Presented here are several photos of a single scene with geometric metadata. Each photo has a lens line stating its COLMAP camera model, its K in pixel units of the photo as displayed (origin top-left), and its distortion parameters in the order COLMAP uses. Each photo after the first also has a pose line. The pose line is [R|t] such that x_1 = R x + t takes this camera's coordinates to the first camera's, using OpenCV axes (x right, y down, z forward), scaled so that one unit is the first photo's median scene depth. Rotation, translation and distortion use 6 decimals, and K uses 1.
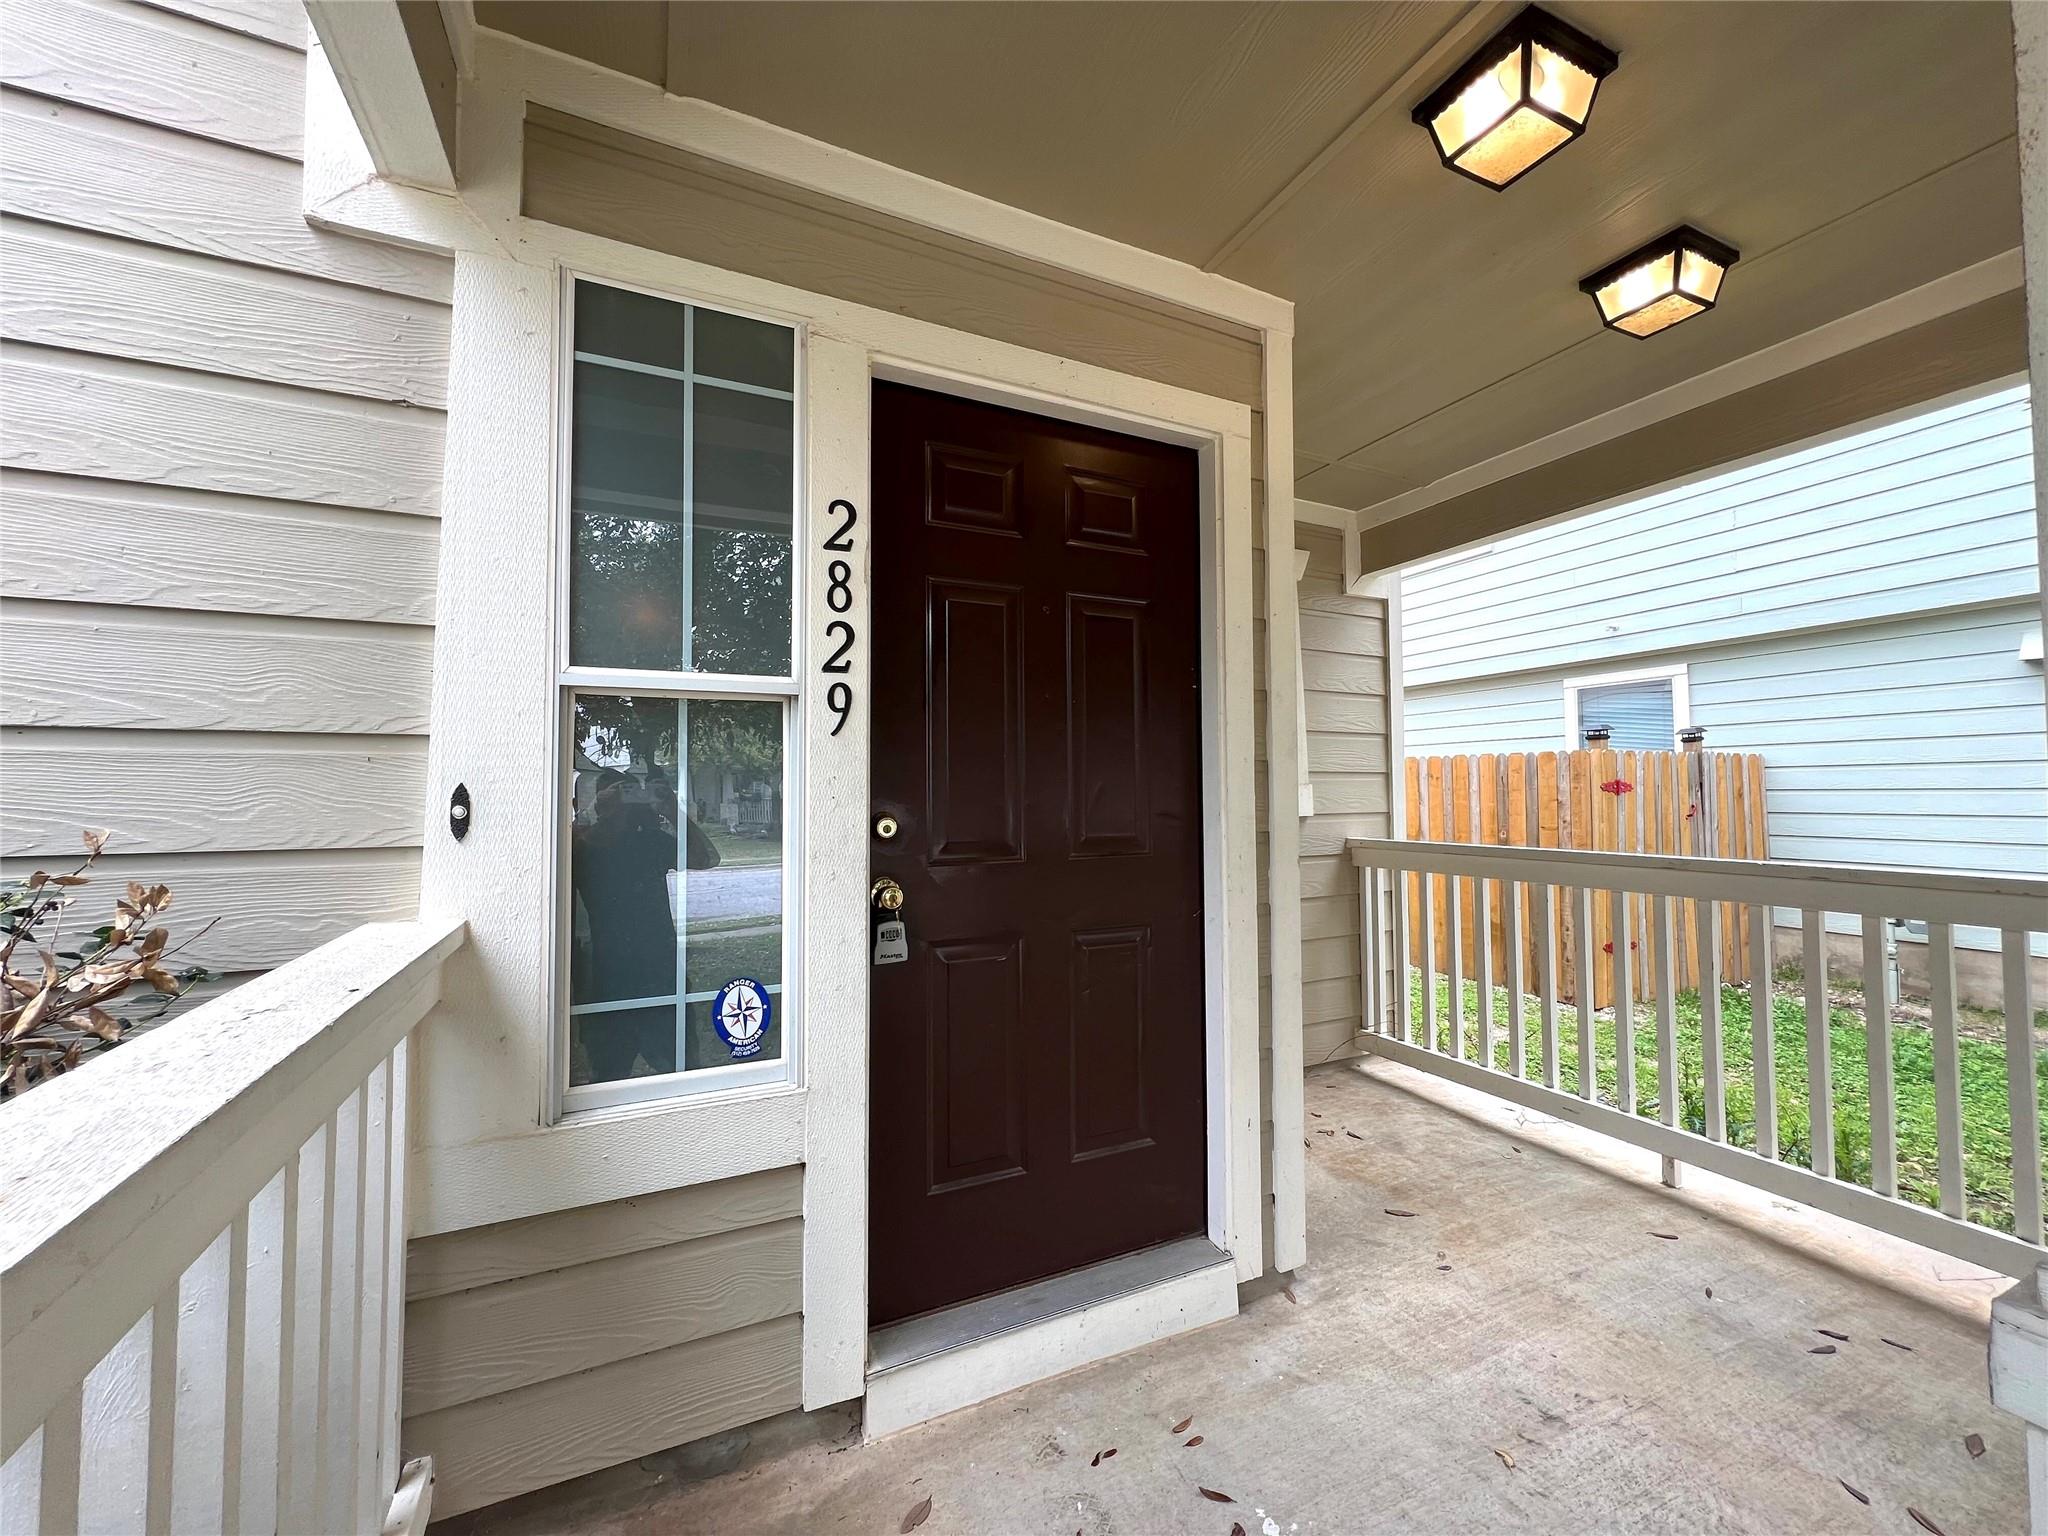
lens RADIAL K [[819.6, 0, 1033.4], [0, 819.6, 764.4], [0, 0, 1]] dist [-0.000542, 0.000210]
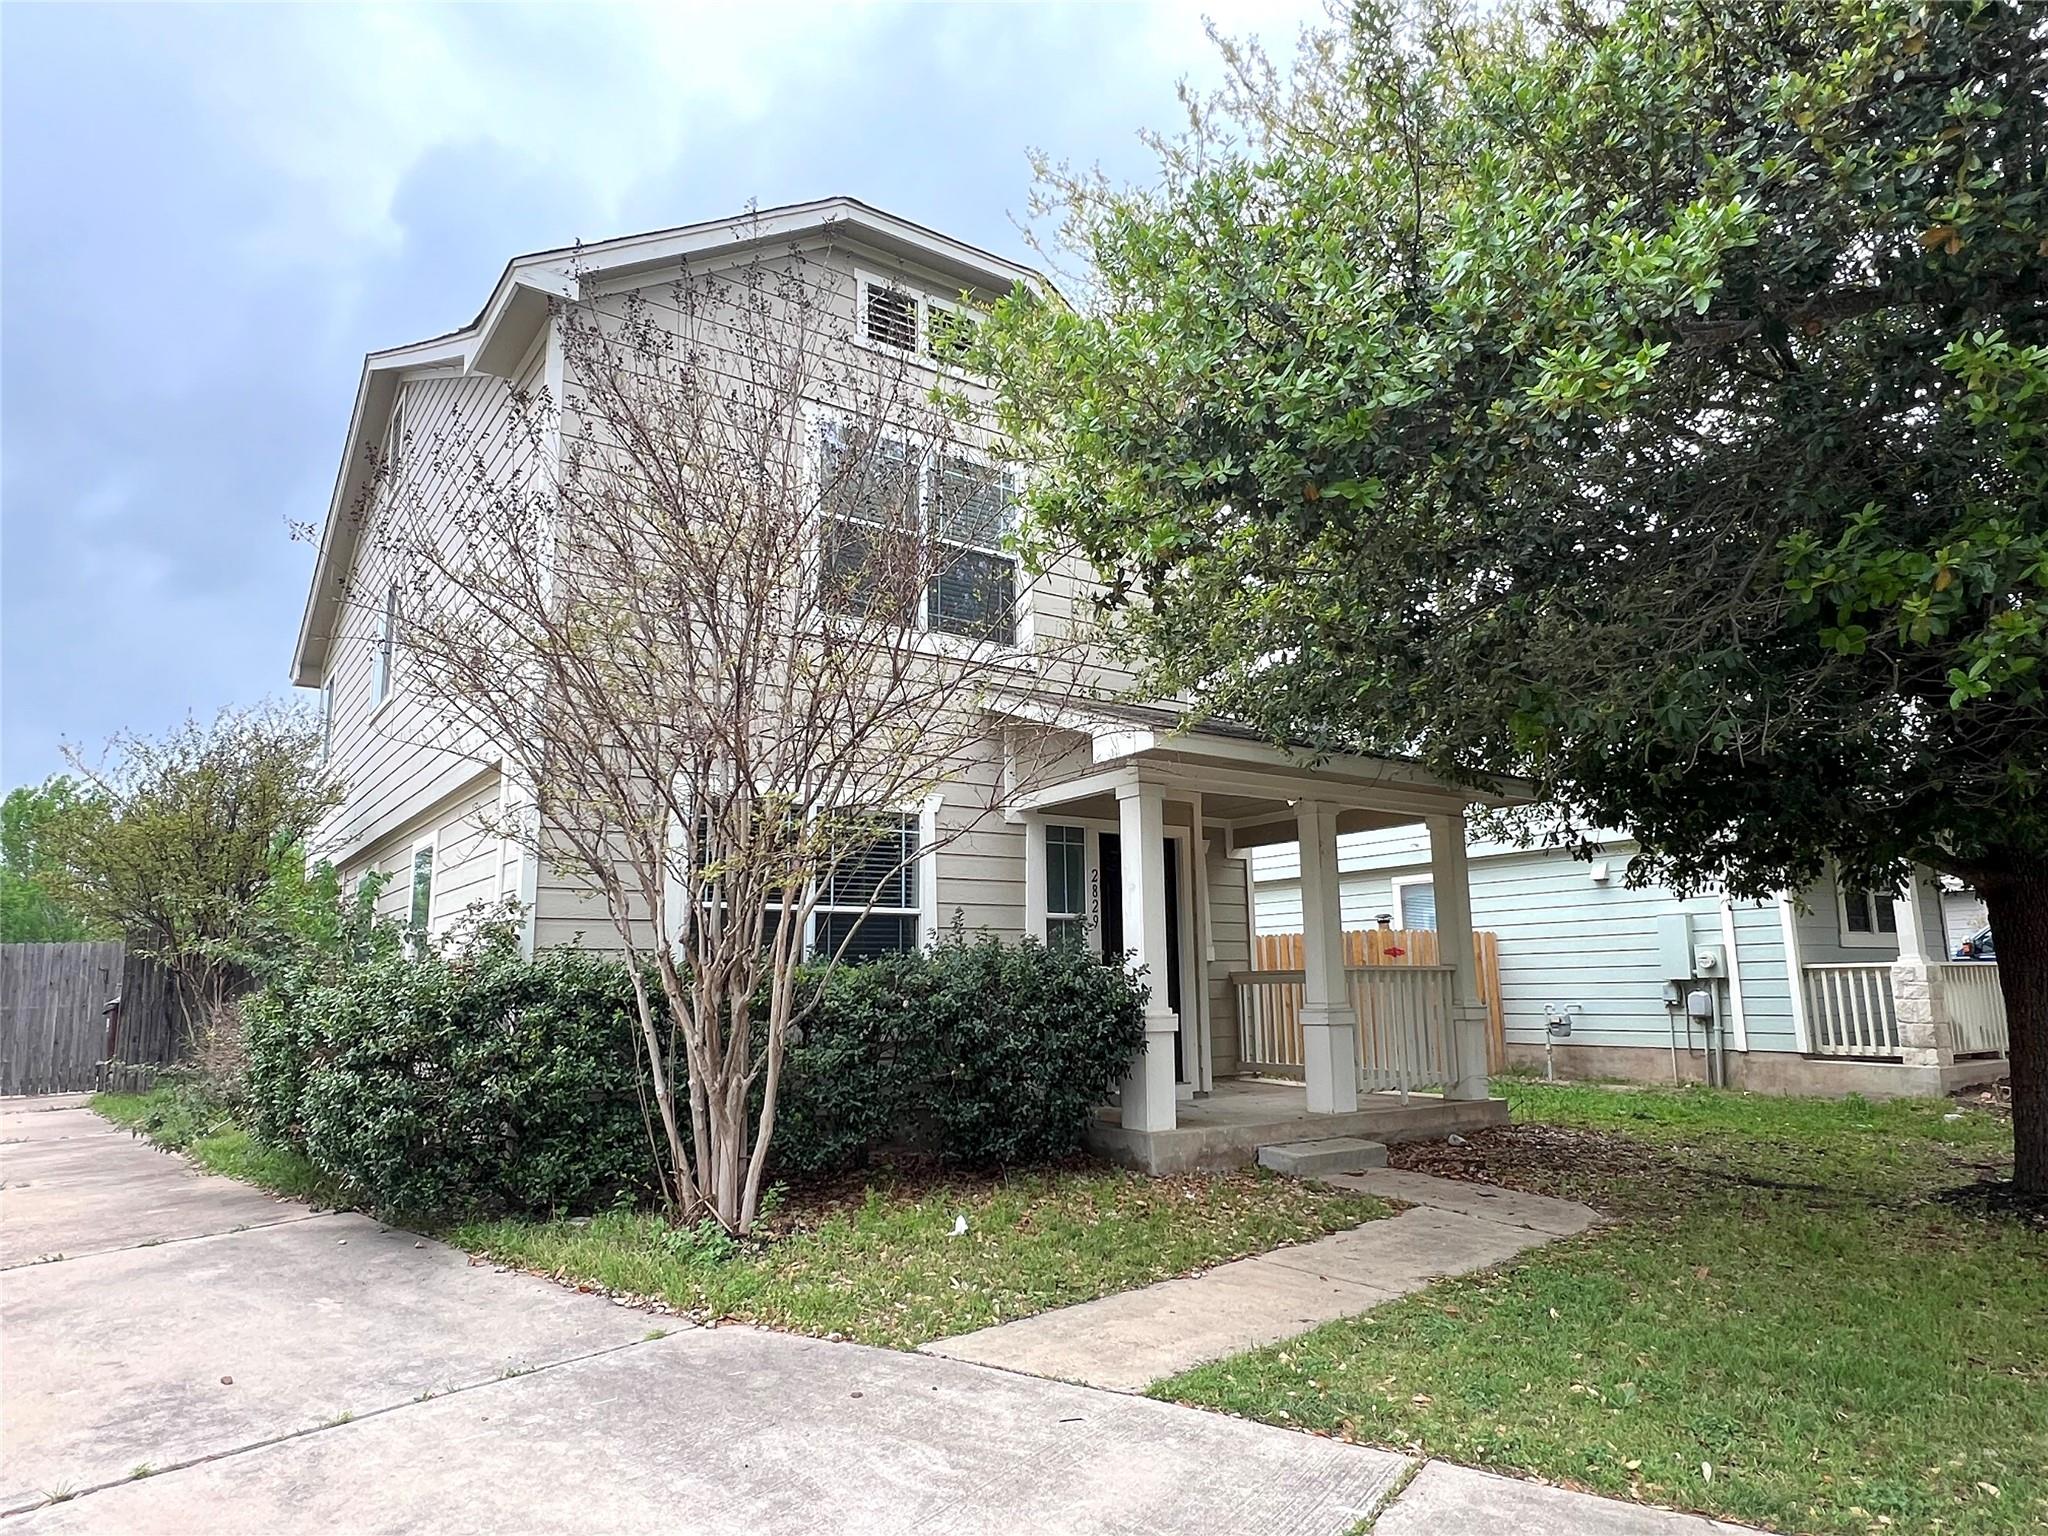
lens RADIAL K [[1258.8, 0, 1005.2], [0, 1258.8, 761.8], [0, 0, 1]] dist [-0.007370, -0.004110]
pose [[0.988939, 0.018779, 0.147131, -0.680536], [0.002908, 0.989308, -0.145816, 0.023452], [-0.148296, 0.144630, 0.978310, -2.167626]]
